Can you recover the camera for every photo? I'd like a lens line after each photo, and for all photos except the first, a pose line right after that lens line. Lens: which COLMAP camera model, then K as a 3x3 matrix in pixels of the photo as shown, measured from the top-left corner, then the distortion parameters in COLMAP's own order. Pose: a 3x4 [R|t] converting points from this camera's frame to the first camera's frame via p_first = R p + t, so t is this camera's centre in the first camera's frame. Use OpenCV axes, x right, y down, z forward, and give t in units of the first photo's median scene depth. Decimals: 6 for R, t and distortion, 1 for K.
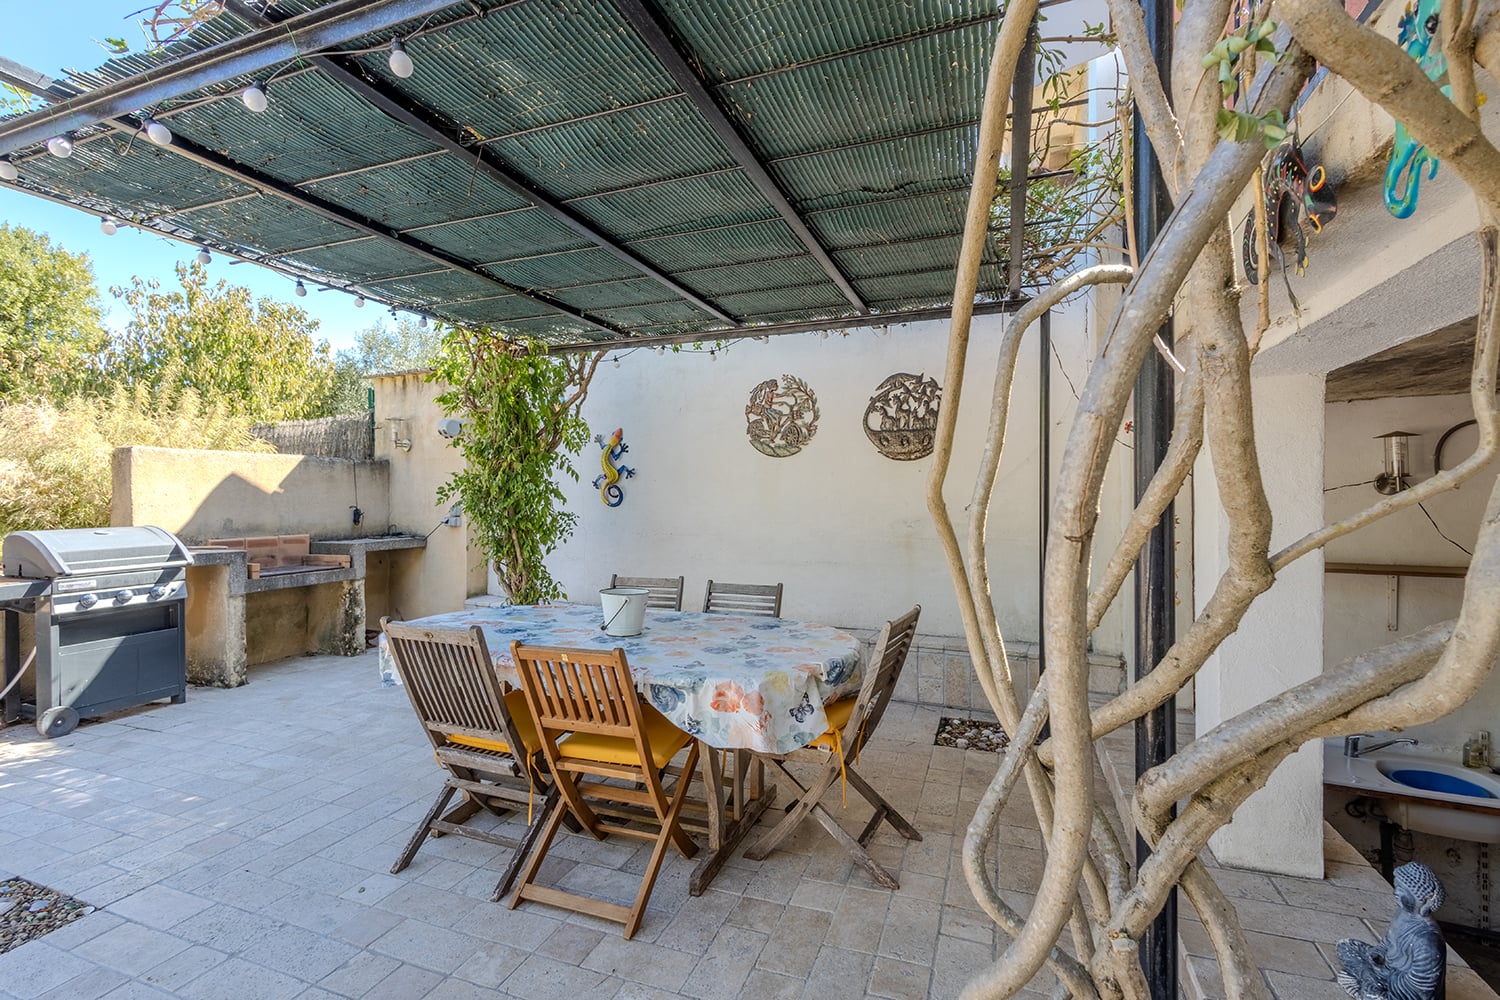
lens RADIAL K [[682.9, 0, 750.7], [0, 682.9, 496.5], [0, 0, 1]] dist [0.011165, -0.004116]
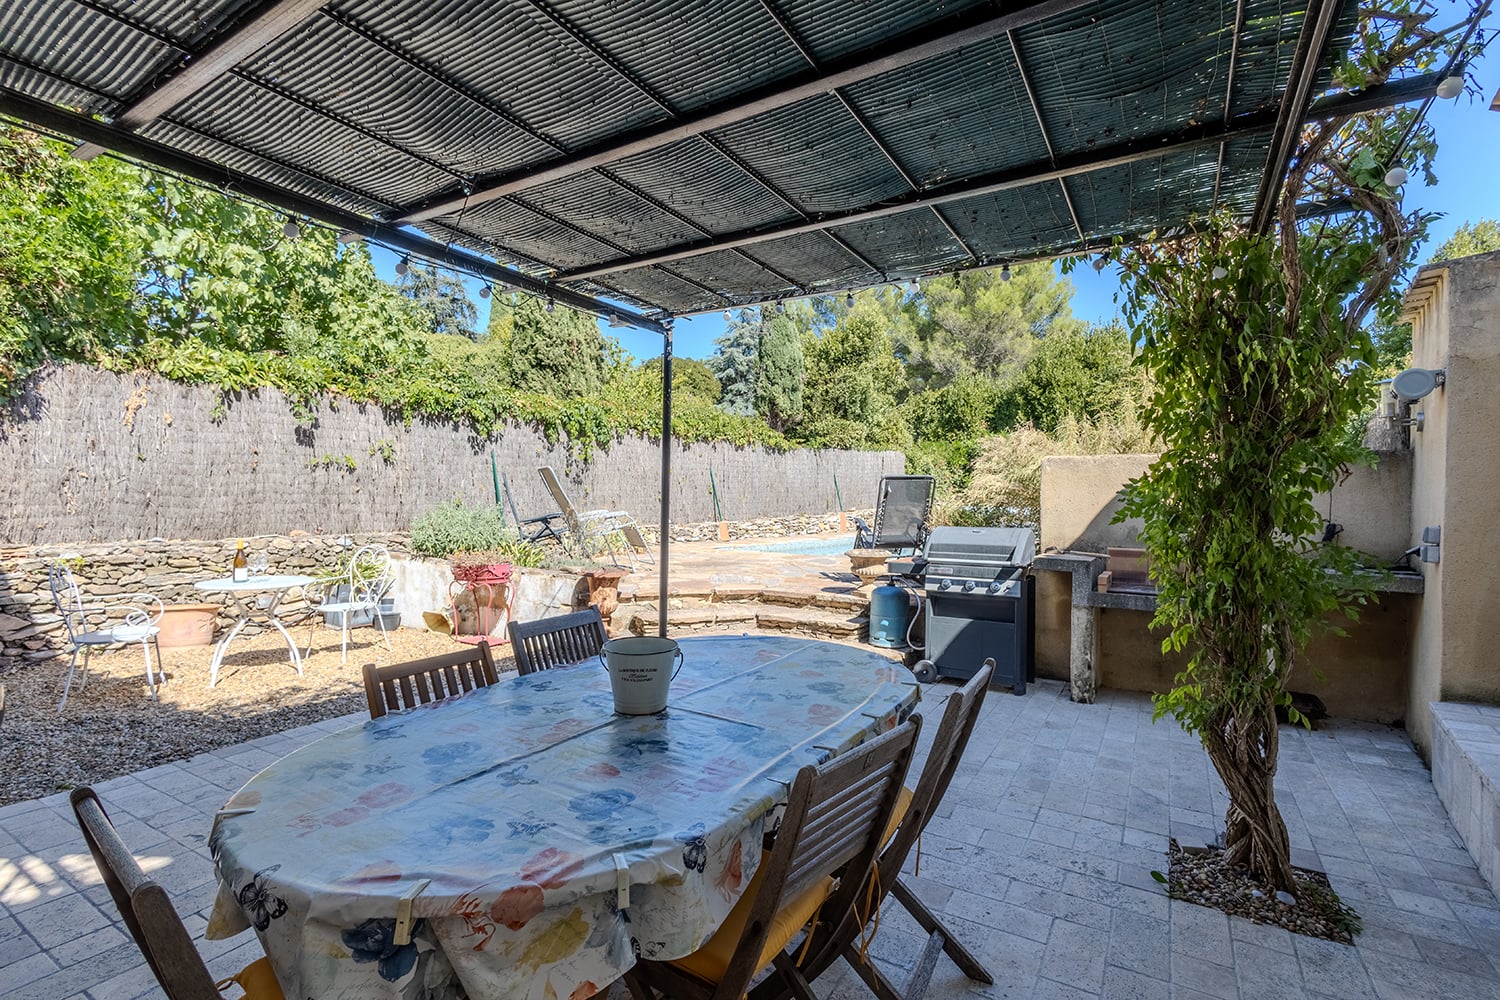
lens RADIAL K [[682.9, 0, 750.7], [0, 682.9, 496.5], [0, 0, 1]] dist [0.011165, -0.004116]
pose [[-0.197909, -0.002501, -0.980217, 0.313523], [-0.007988, 0.999968, -0.000939, -0.004245], [0.980188, 0.007644, -0.197923, 0.848741]]
